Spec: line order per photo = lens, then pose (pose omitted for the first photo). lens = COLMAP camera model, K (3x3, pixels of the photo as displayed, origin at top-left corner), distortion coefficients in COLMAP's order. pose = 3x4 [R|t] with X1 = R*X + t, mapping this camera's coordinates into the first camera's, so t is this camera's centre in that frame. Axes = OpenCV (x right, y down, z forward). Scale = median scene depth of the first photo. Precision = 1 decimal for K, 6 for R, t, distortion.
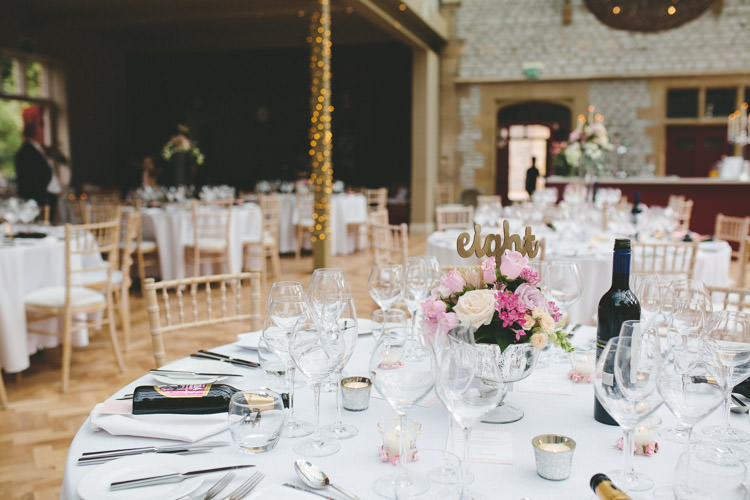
lens RADIAL K [[722.2, 0, 373.7], [0, 722.2, 250.6], [0, 0, 1]] dist [-0.005343, 0.000000]
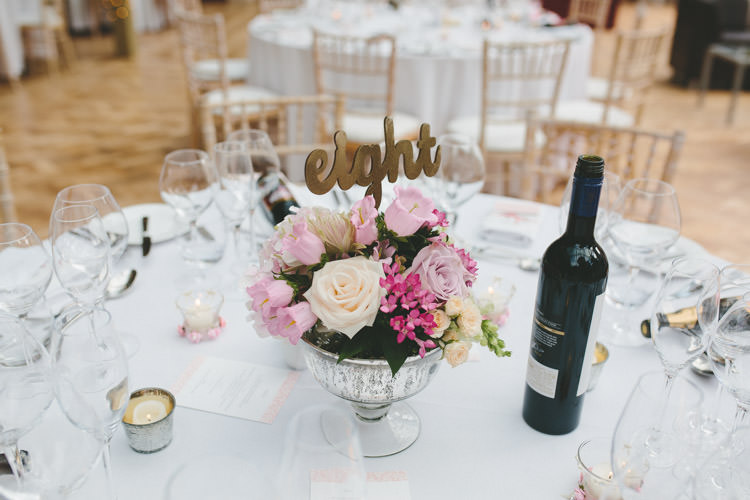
lens RADIAL K [[722.2, 0, 375.6], [0, 722.2, 250.1], [0, 0, 1]] dist [-0.005343, 0.000000]
pose [[0.971770, -0.091787, 0.217346, 0.044276], [0.017550, 0.946791, 0.321370, -0.130838], [-0.235279, -0.308483, 0.921674, 0.475284]]
